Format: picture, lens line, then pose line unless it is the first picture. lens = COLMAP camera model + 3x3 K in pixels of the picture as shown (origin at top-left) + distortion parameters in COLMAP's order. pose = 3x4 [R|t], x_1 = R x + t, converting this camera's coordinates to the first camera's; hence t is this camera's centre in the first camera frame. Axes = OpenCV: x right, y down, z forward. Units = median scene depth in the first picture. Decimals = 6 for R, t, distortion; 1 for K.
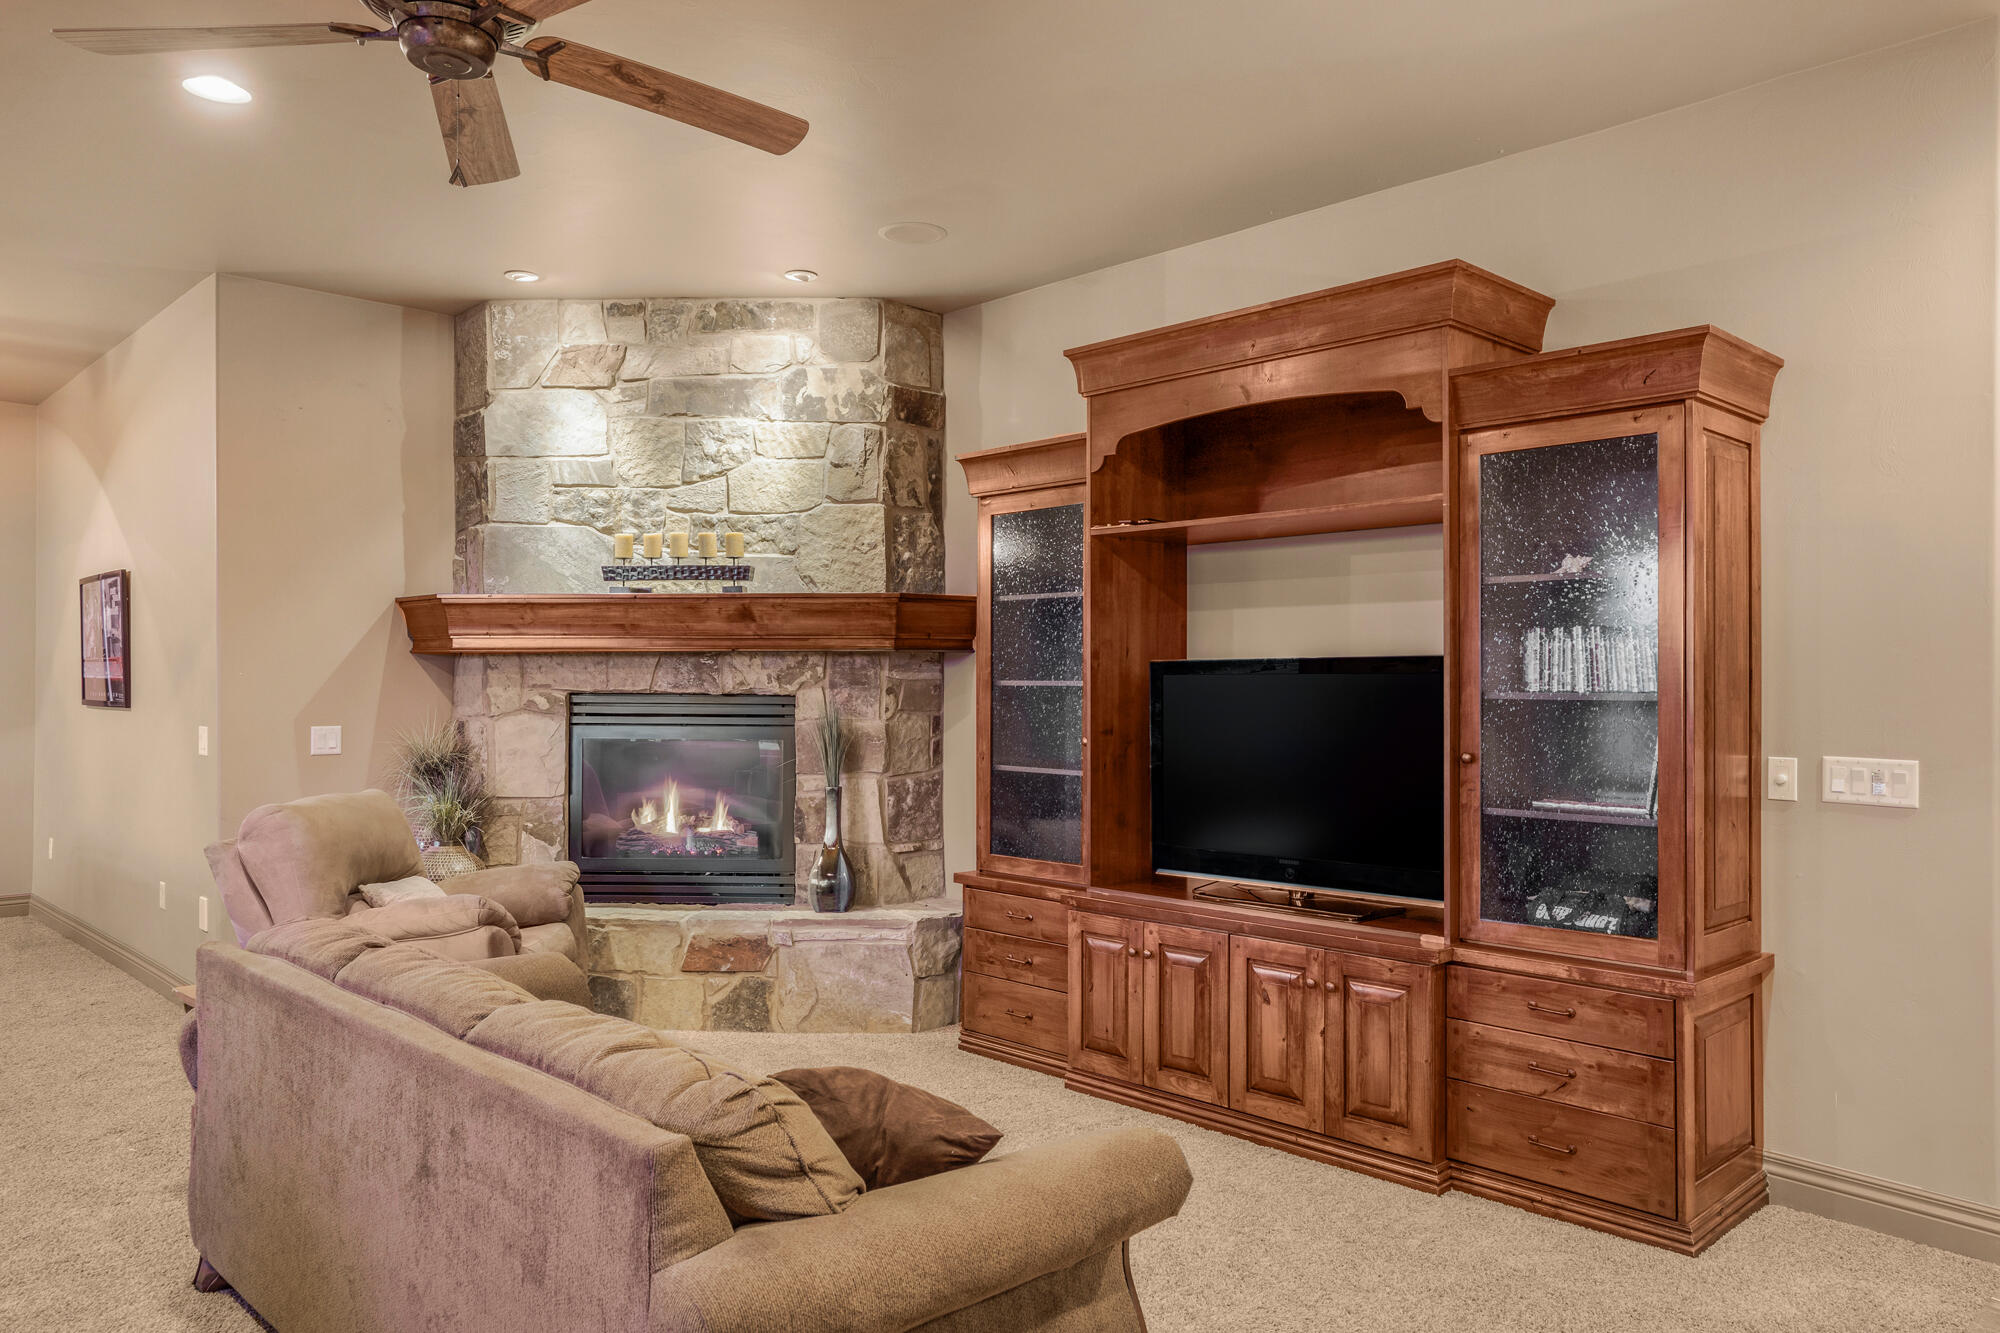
lens RADIAL K [[1403.0, 0, 999.6], [0, 1403.0, 669.1], [0, 0, 1]] dist [-0.011611, 0.005060]
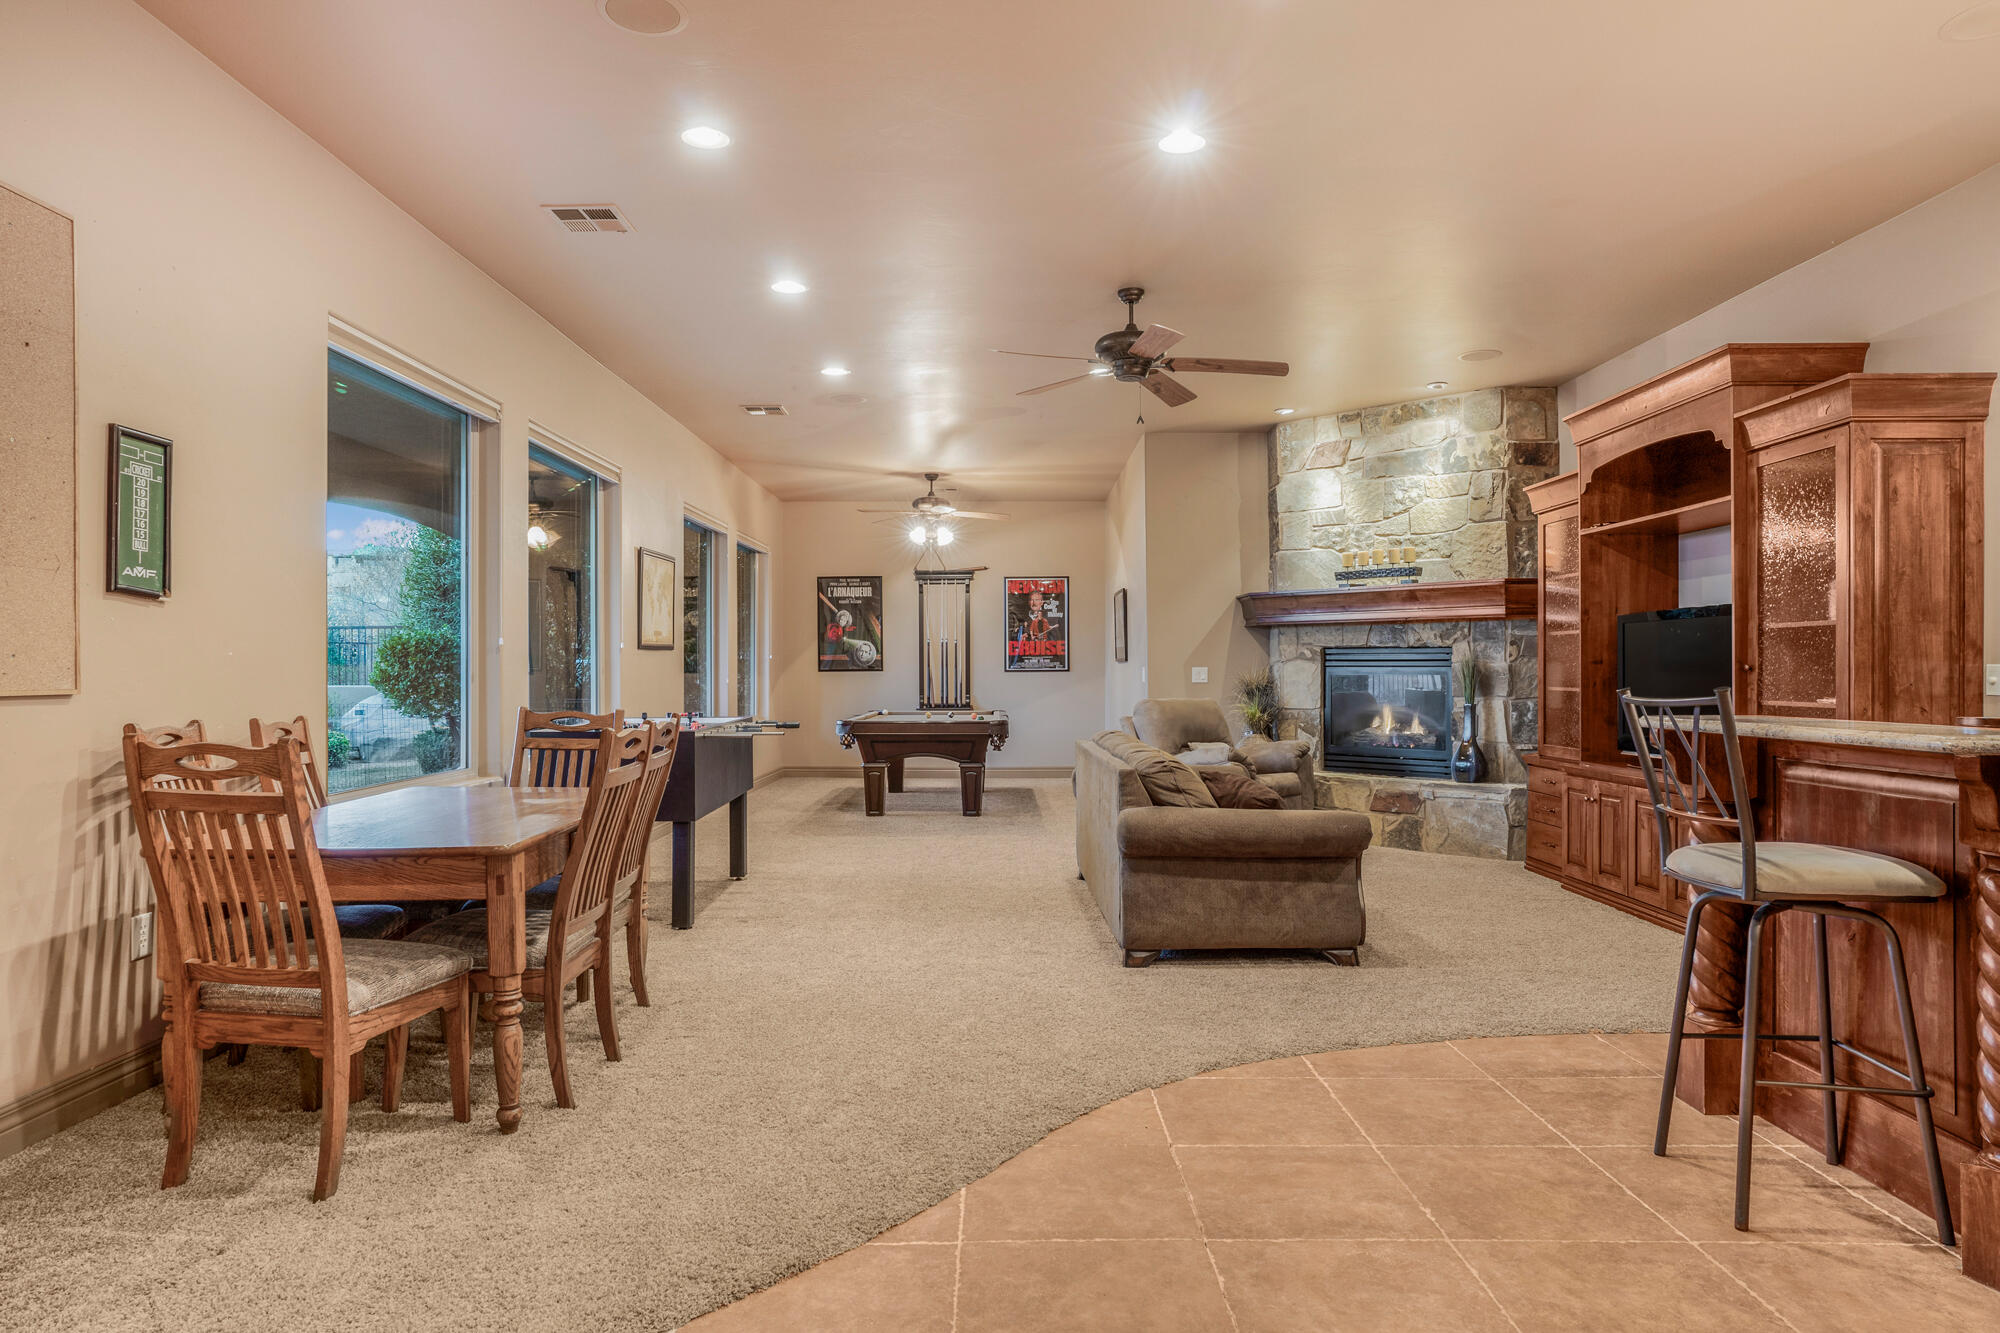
lens RADIAL K [[1217.5, 0, 1000.3], [0, 1217.5, 665.8], [0, 0, 1]] dist [0.001979, -0.000075]
pose [[0.723024, -0.005417, -0.690801, 0.434708], [0.007577, 0.999971, 0.000089, 0.036153], [0.690781, -0.005299, 0.723045, -0.341800]]
